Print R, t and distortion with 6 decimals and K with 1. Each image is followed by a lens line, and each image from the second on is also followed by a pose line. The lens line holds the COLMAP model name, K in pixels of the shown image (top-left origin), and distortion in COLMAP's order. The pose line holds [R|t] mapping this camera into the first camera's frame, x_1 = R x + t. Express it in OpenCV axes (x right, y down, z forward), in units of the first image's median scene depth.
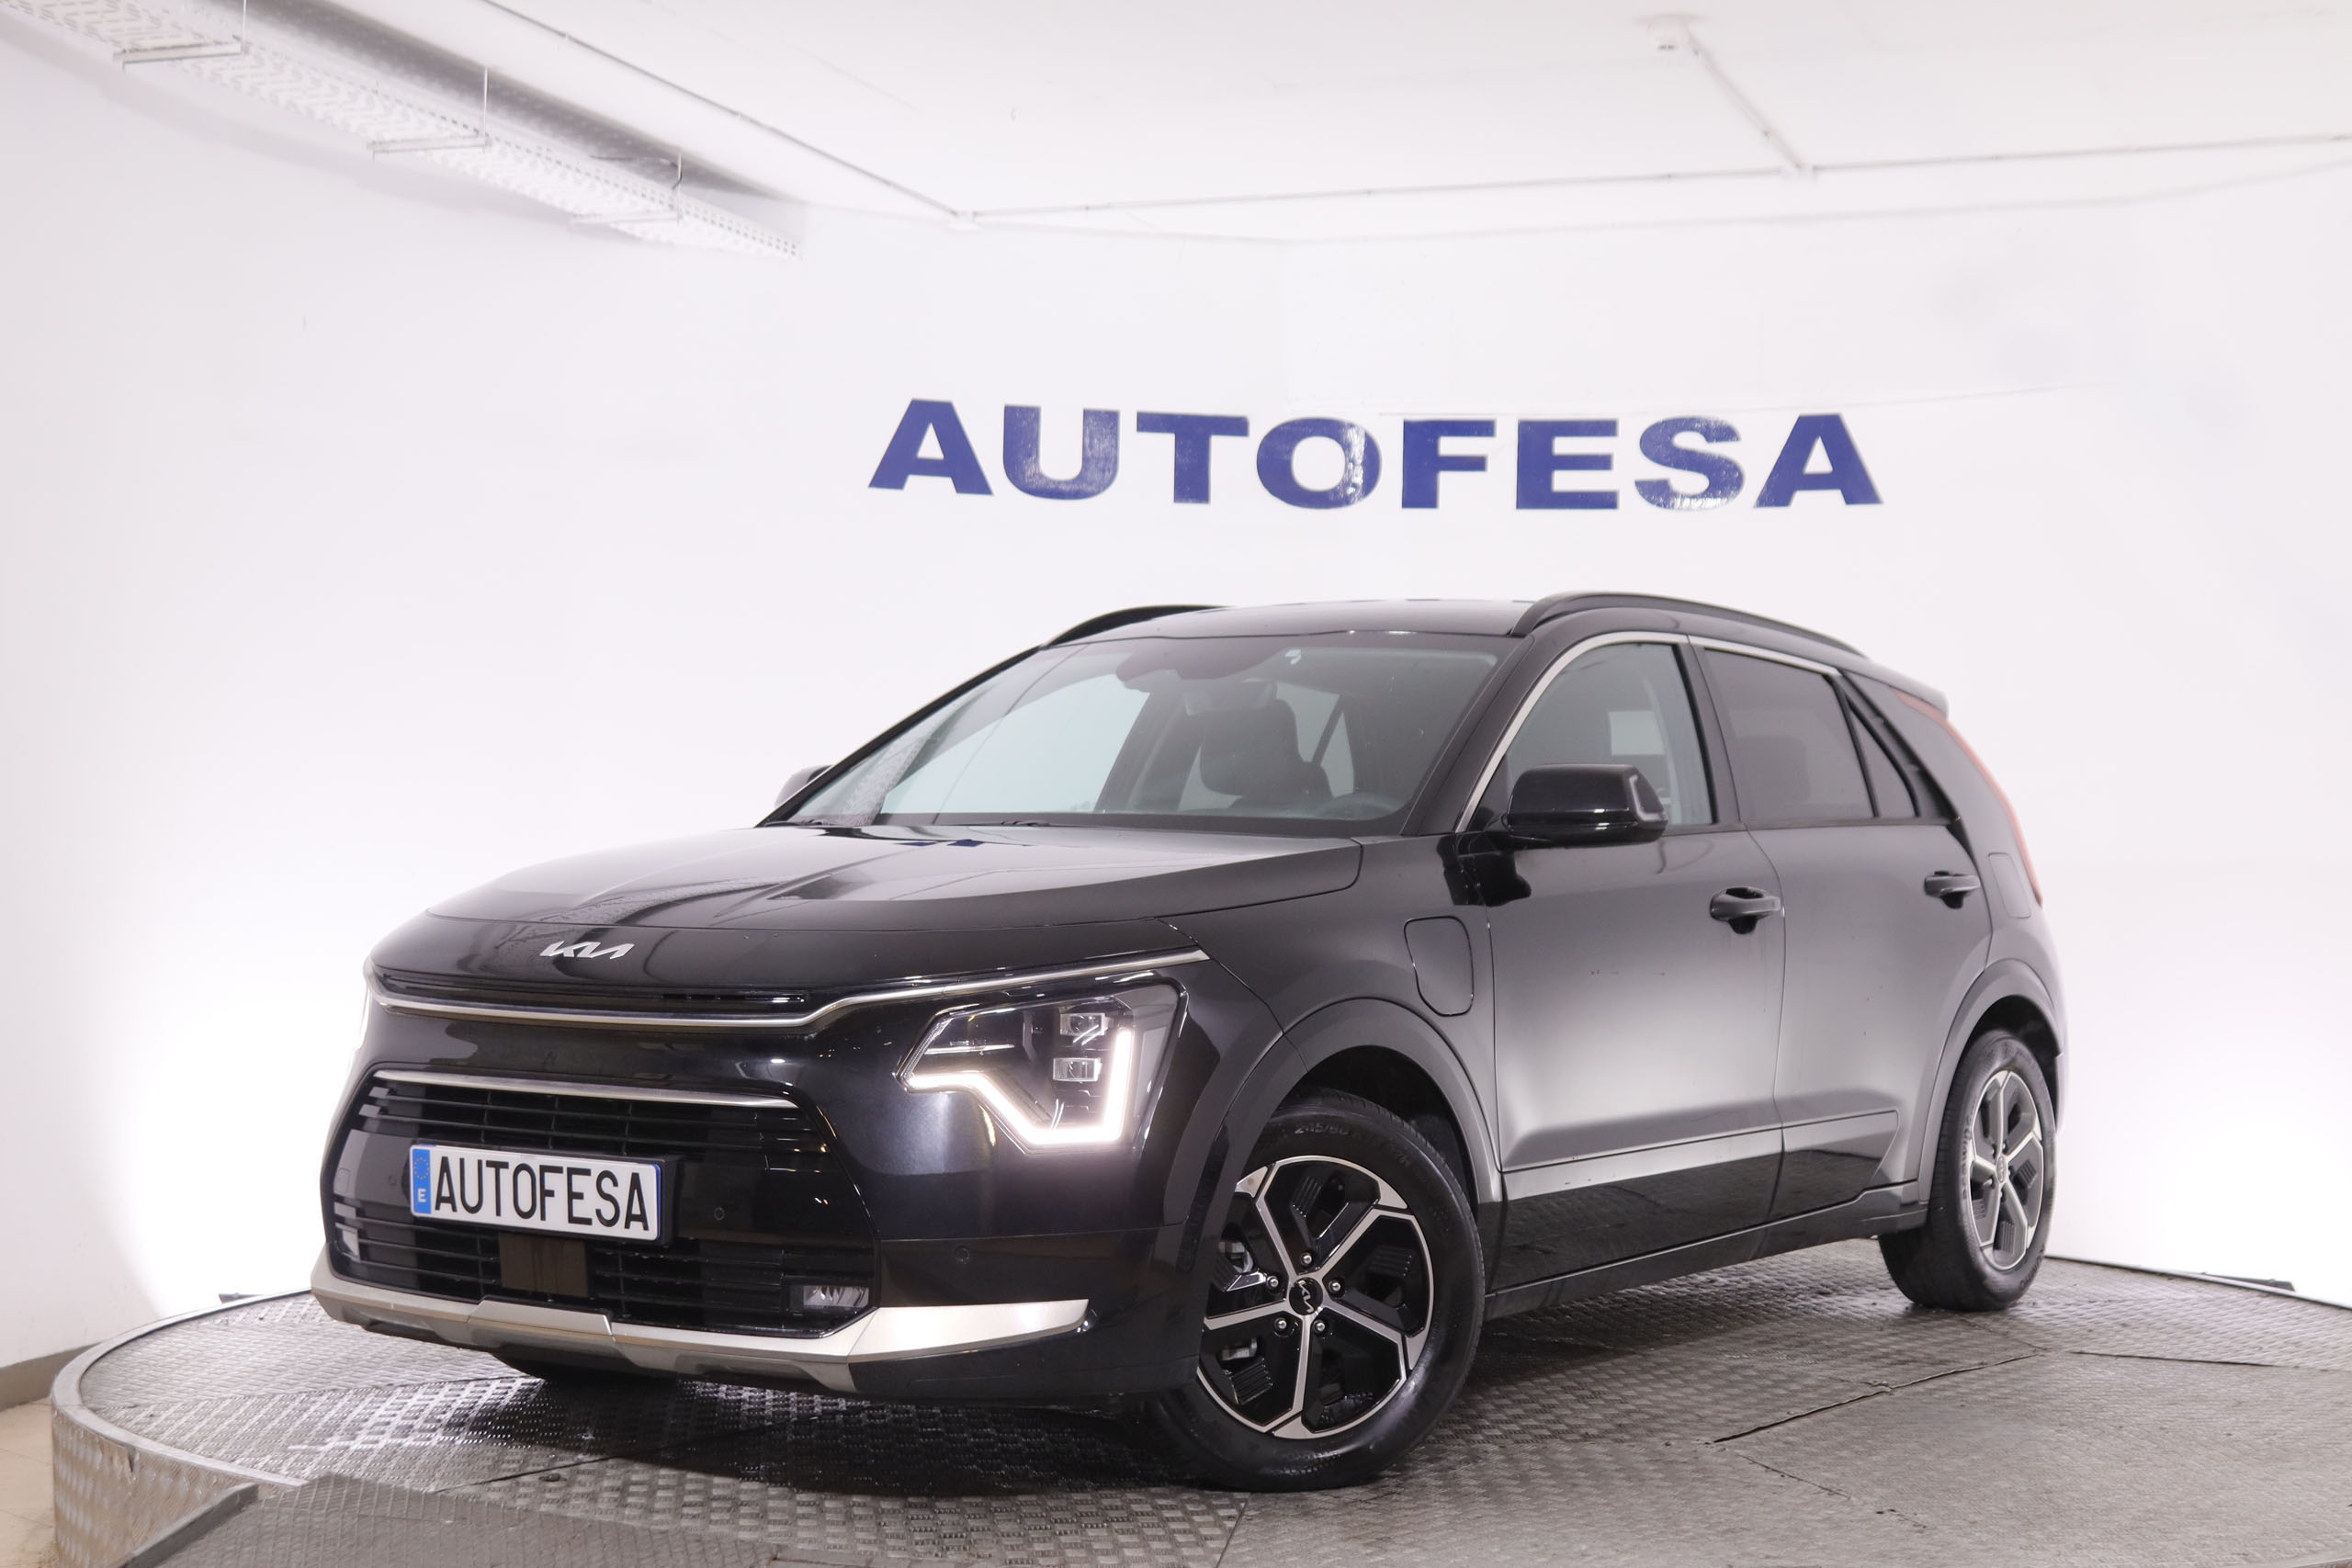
lens RADIAL K [[3577.5, 0, 1176.0], [0, 3577.5, 784.0], [0, 0, 1]] dist [-0.008399, 0.047002]
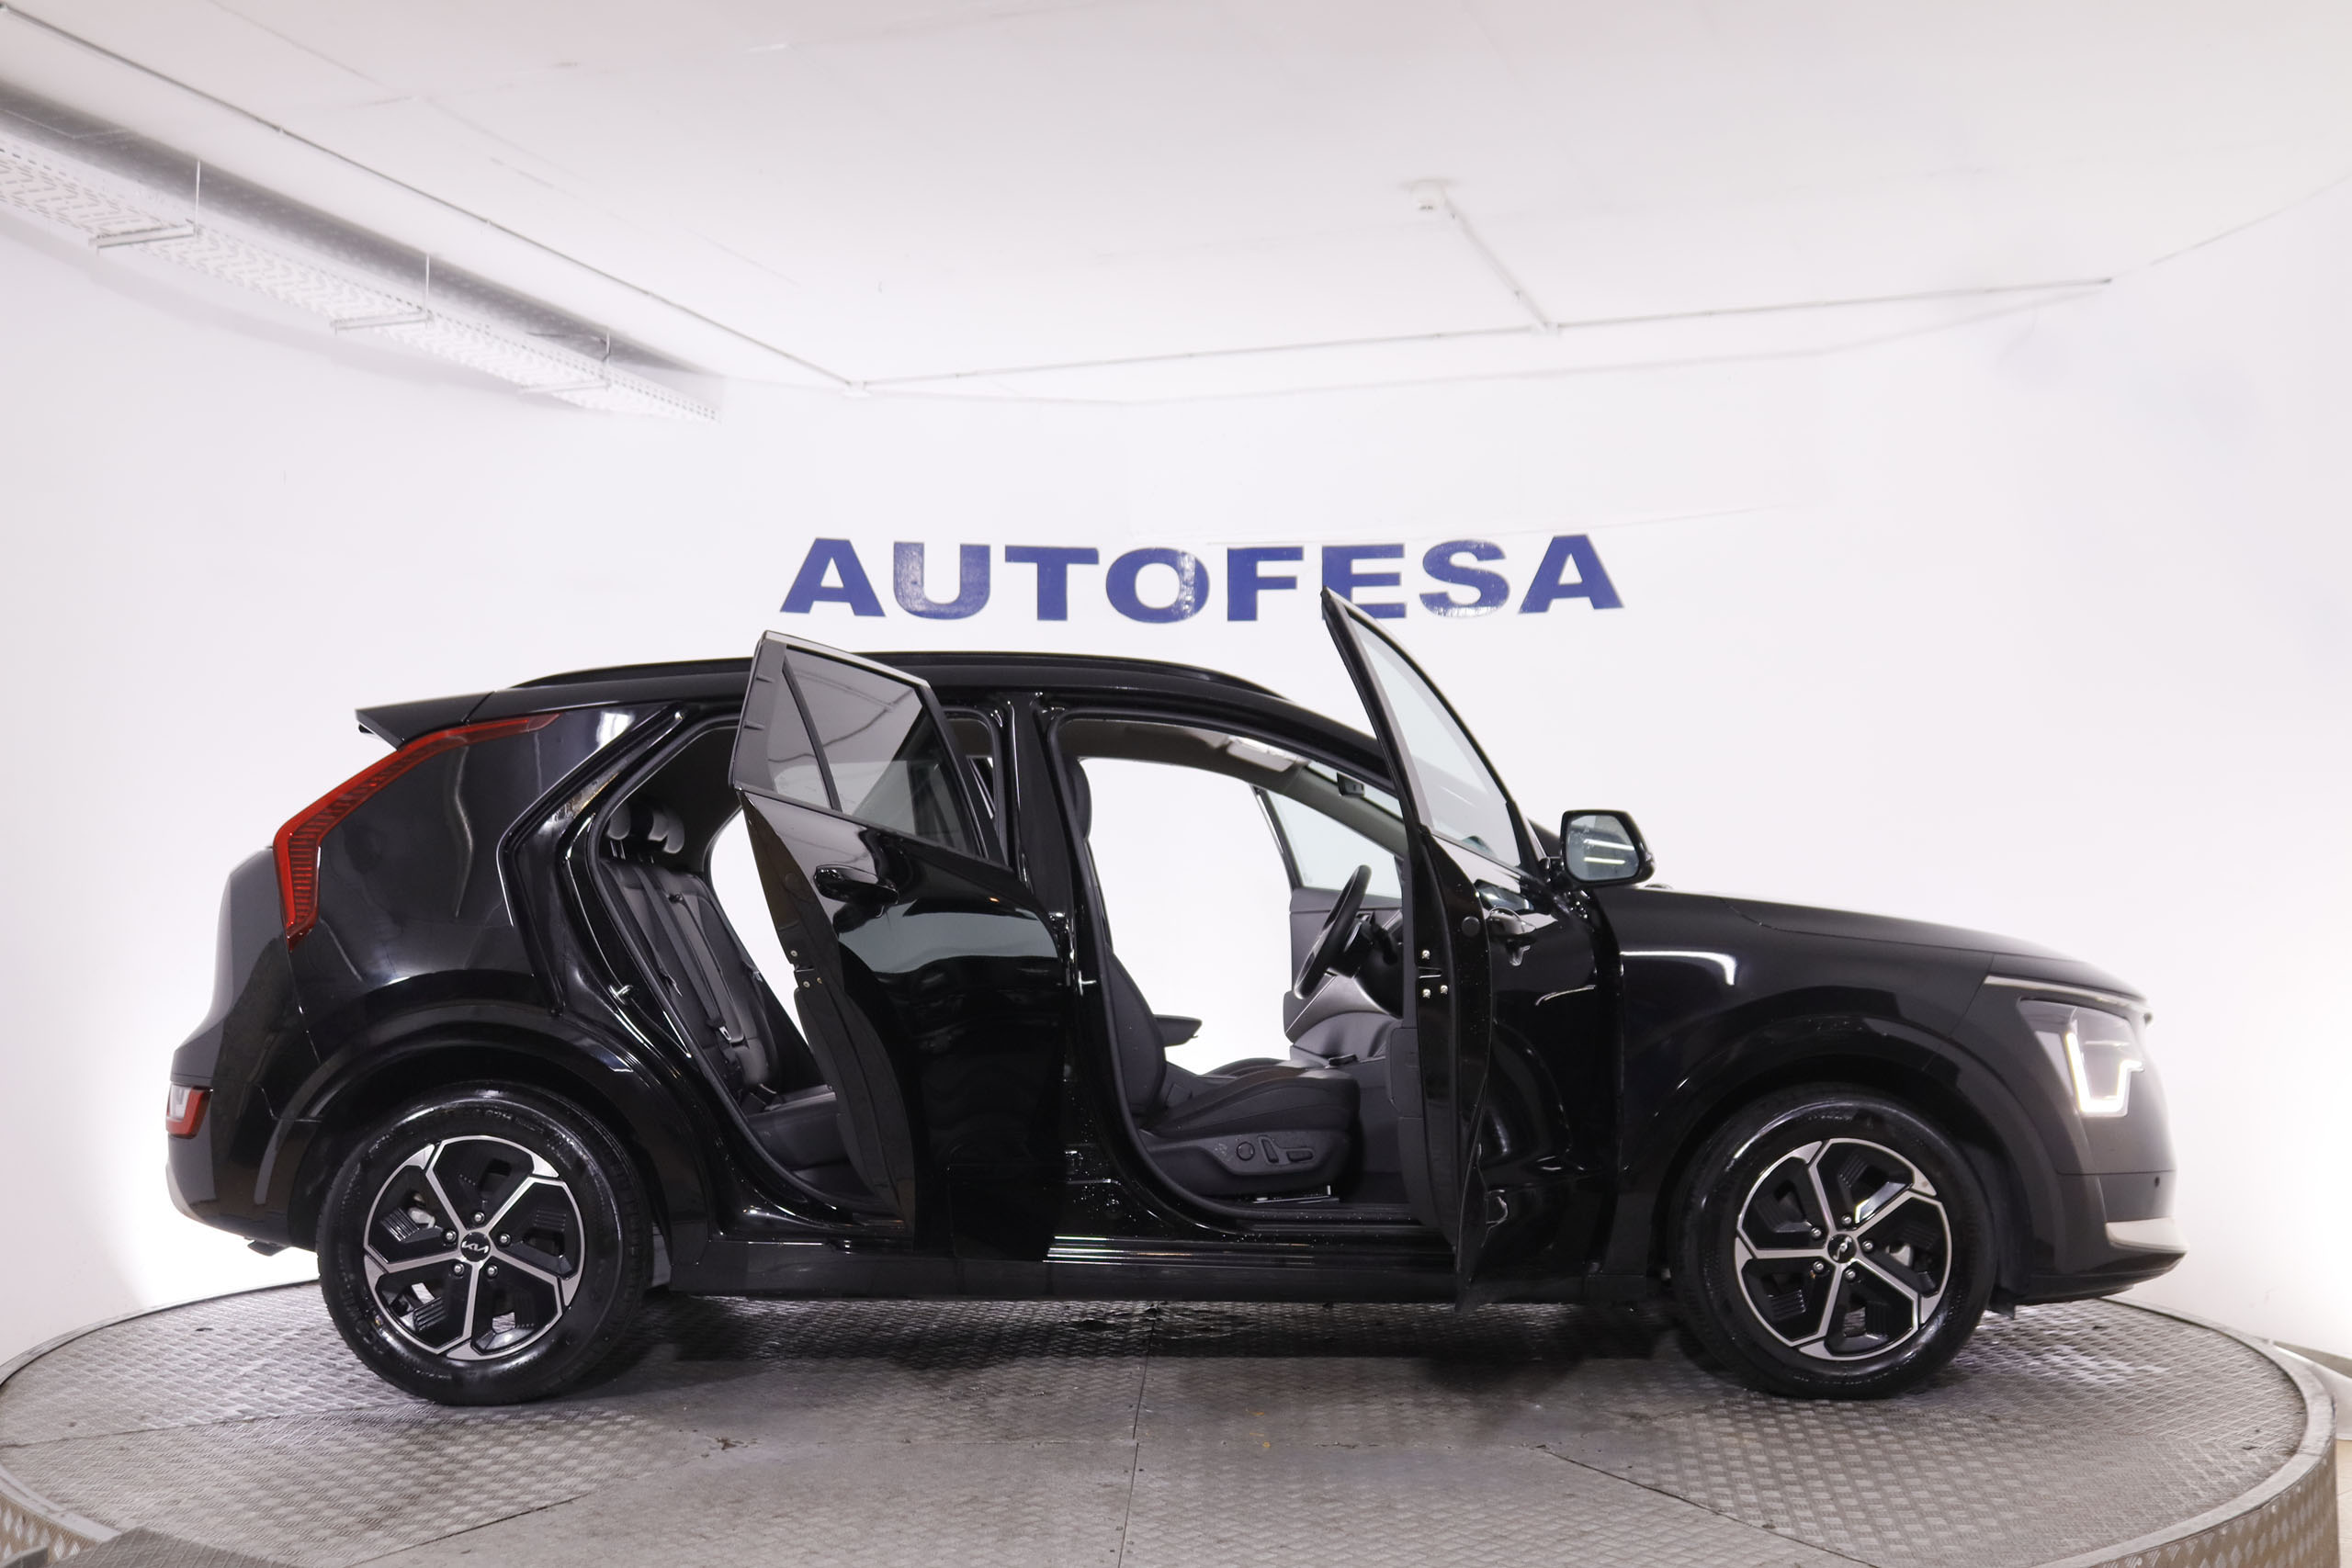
lens RADIAL K [[2637.6, 0, 1164.9], [0, 2637.6, 771.0], [0, 0, 1]] dist [-0.066307, 0.039138]
pose [[0.999595, -0.021053, 0.019164, 0.026828], [0.021721, 0.999139, -0.035345, 0.004622], [-0.018403, 0.035747, 0.999191, 0.129306]]
